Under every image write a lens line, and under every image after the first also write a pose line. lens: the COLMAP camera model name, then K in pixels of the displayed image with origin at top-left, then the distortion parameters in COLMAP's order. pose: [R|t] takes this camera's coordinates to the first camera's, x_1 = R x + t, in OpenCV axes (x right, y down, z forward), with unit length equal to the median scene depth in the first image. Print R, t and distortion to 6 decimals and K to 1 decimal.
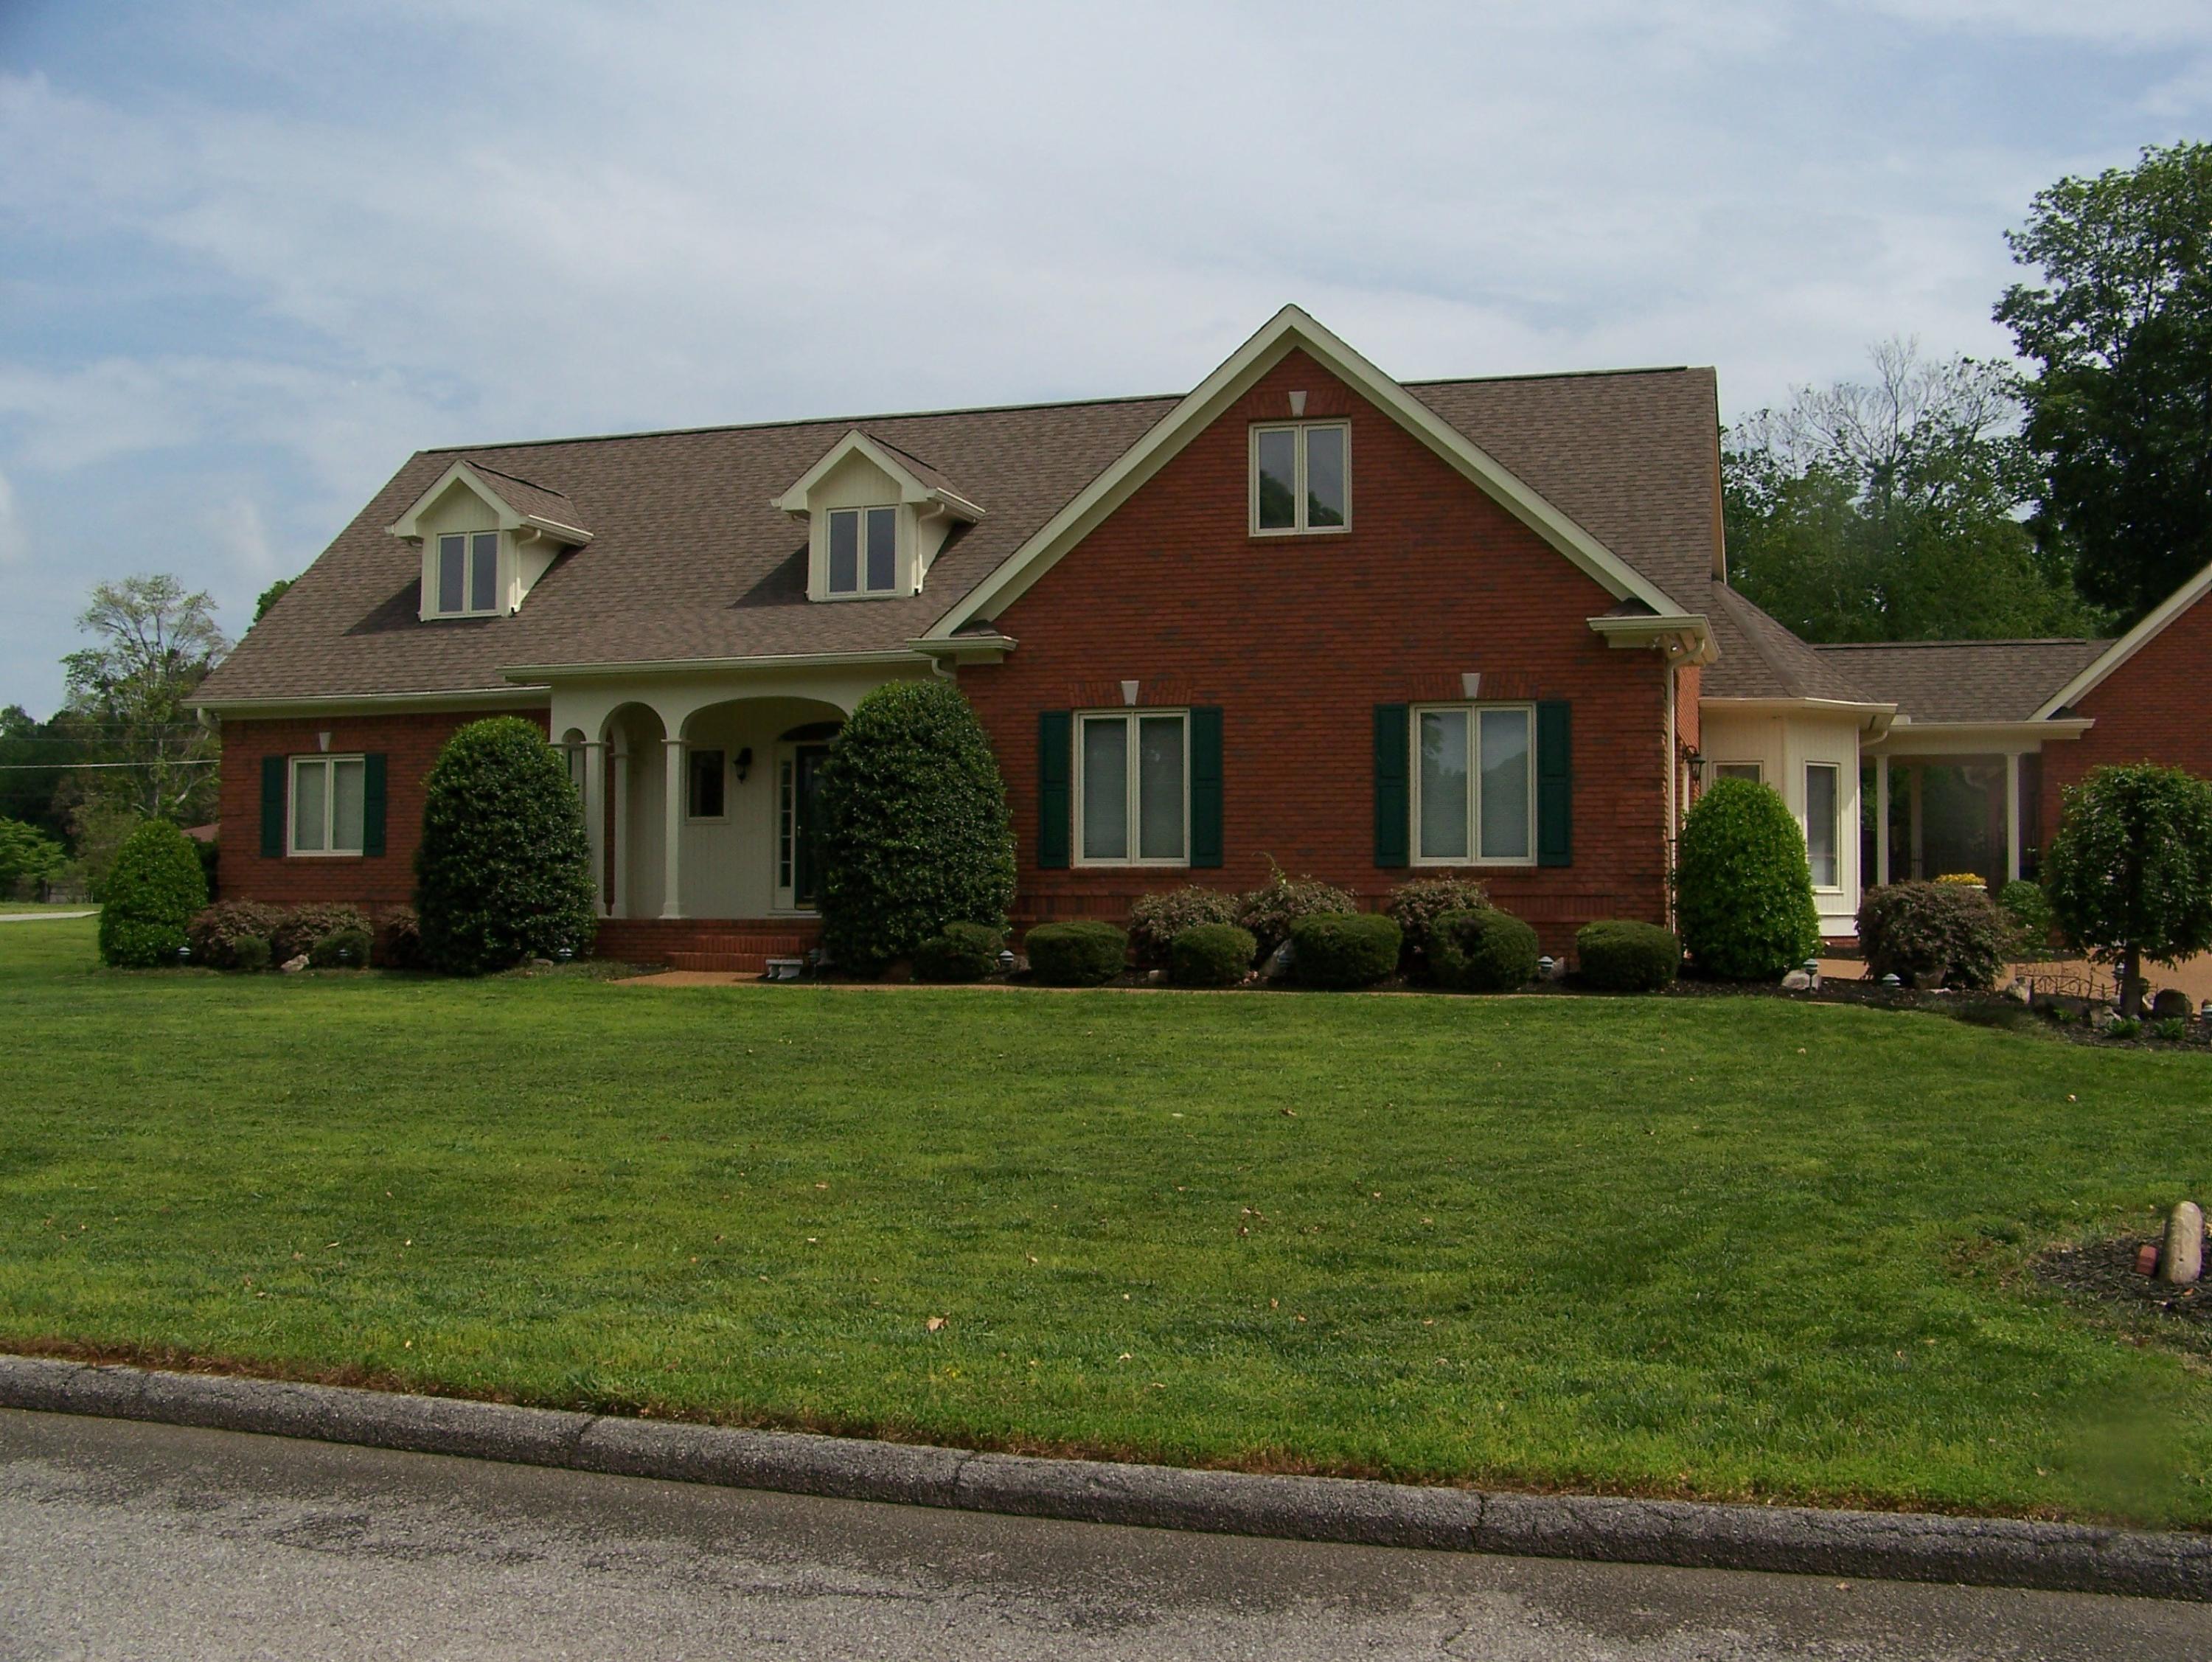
lens RADIAL K [[2329.0, 0, 1166.8], [0, 2329.0, 871.9], [0, 0, 1]] dist [-0.246258, 0.302965]
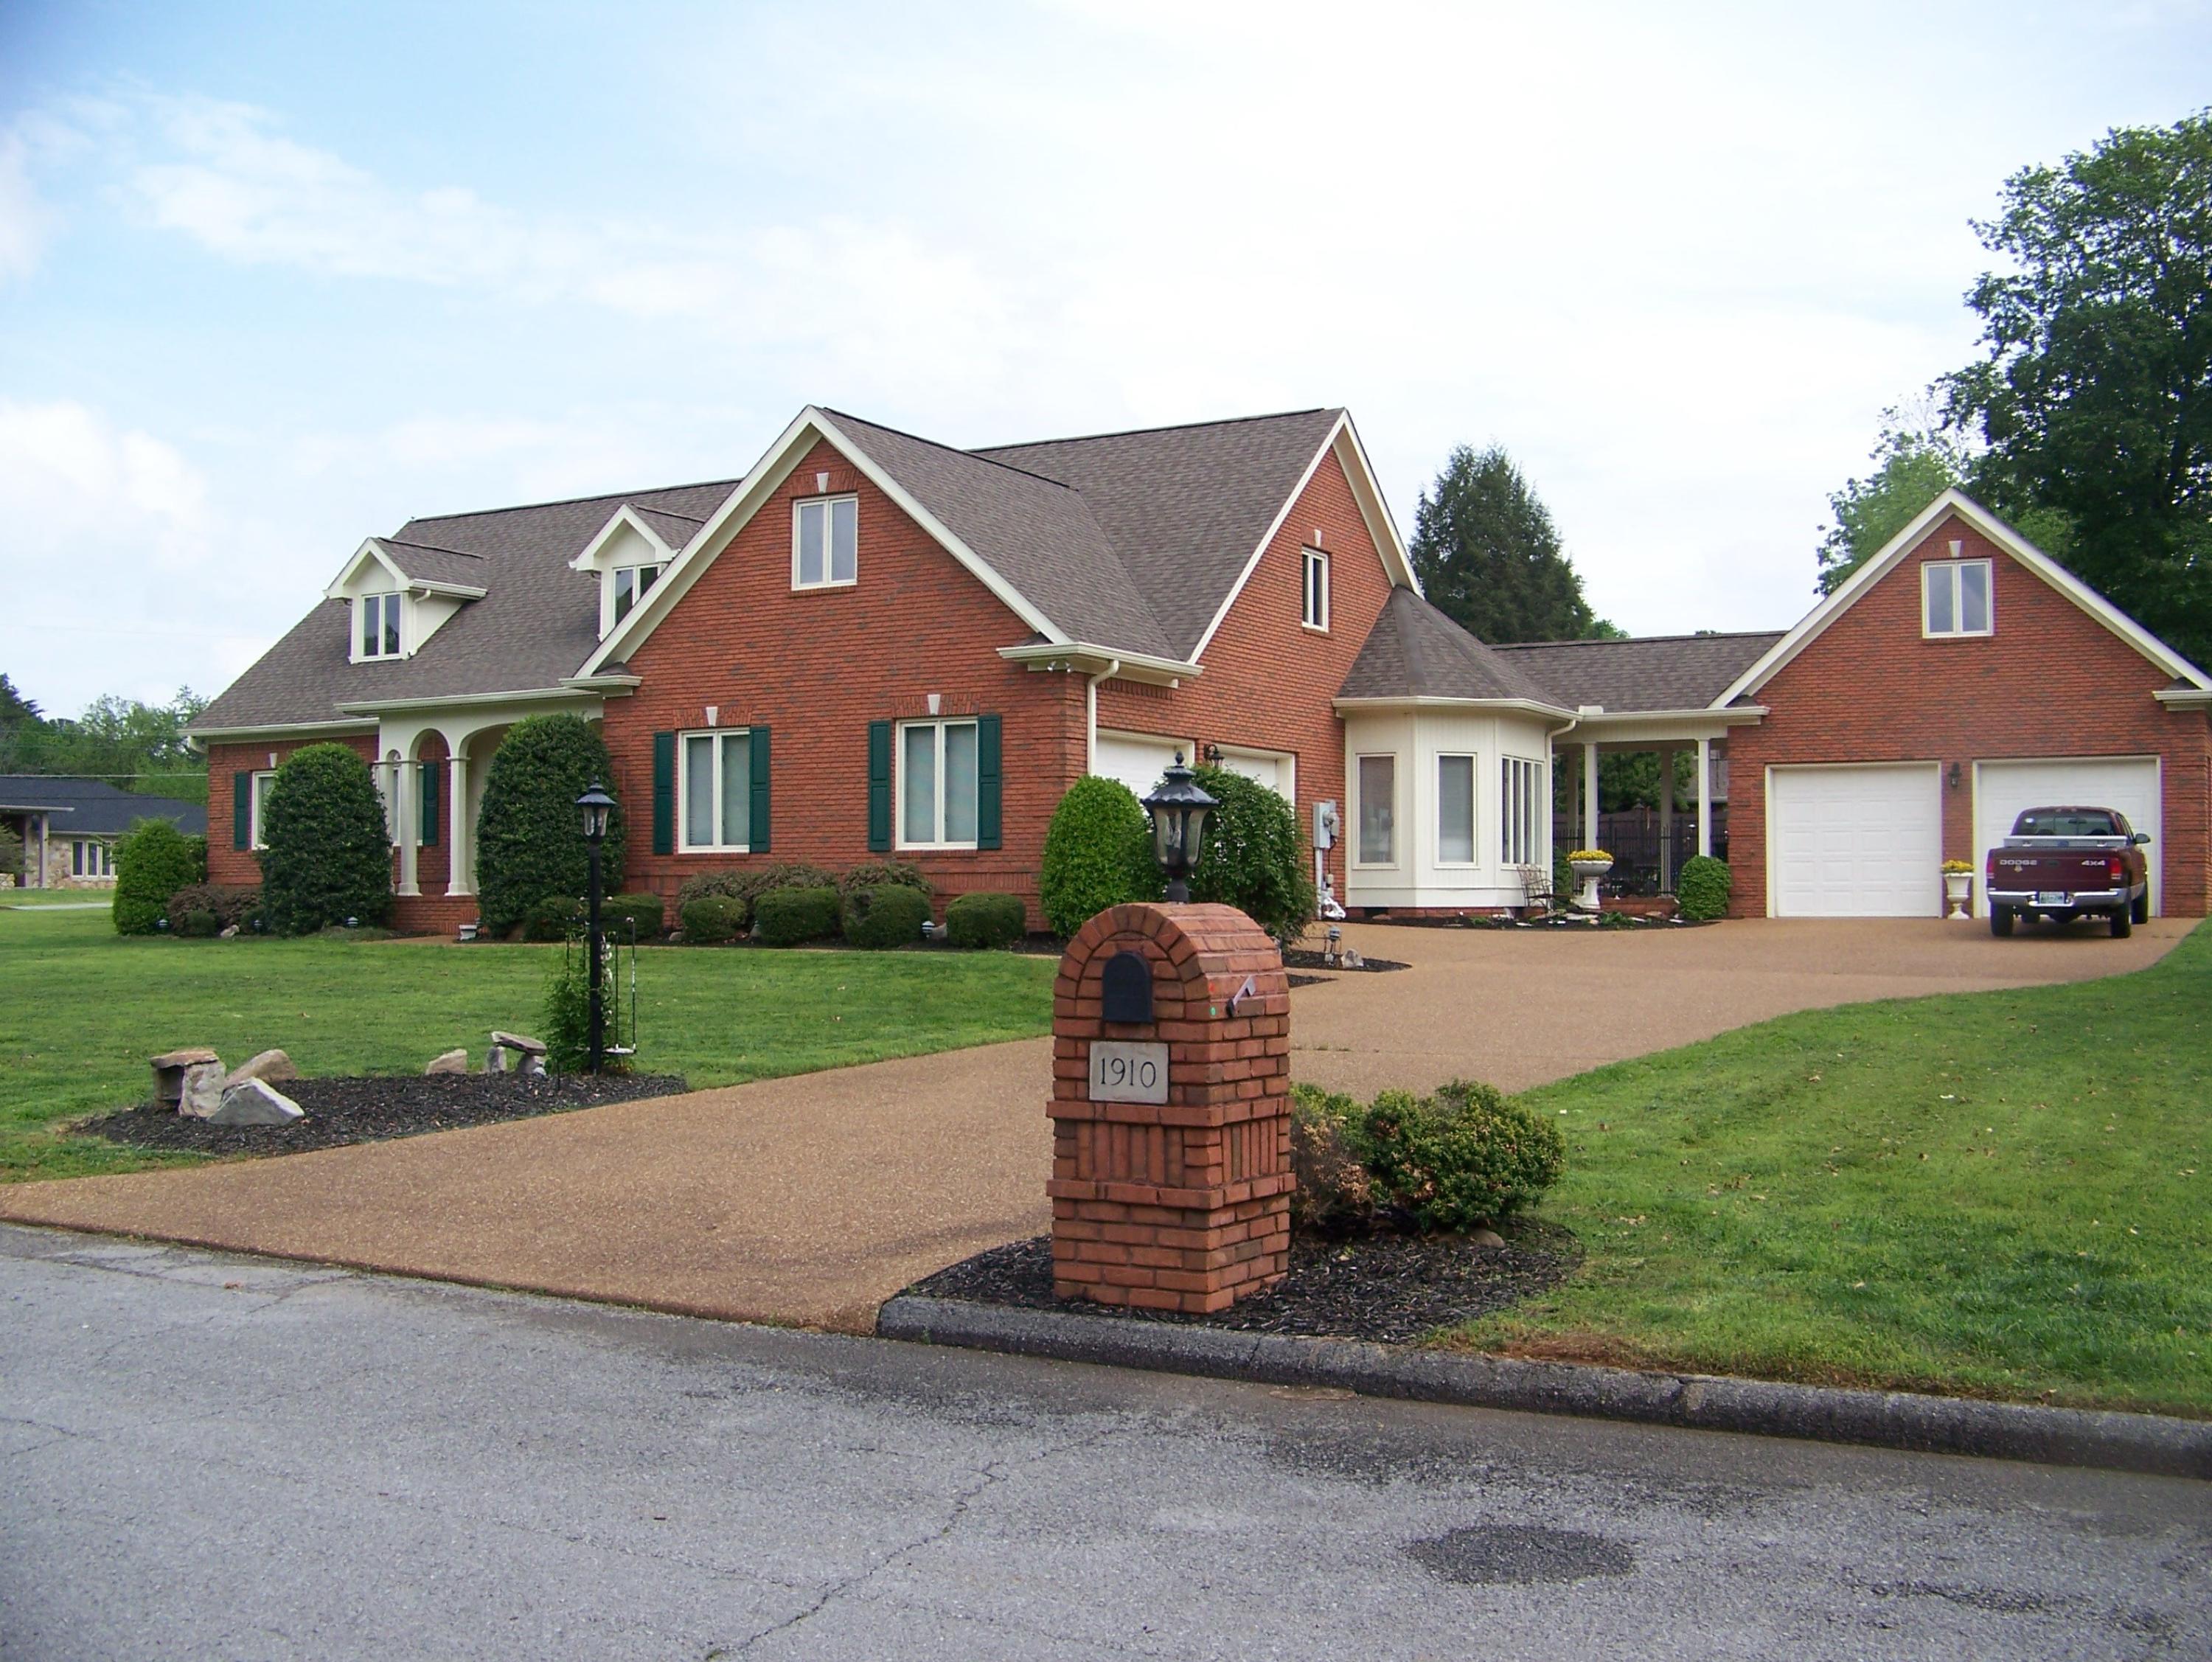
lens RADIAL K [[2329.0, 0, 1166.8], [0, 2329.0, 871.9], [0, 0, 1]] dist [-0.246258, 0.302965]
pose [[0.975733, -0.006946, -0.218853, 0.453881], [0.008837, 0.999932, 0.007659, 0.000929], [0.218785, -0.009407, 0.975728, -0.163585]]
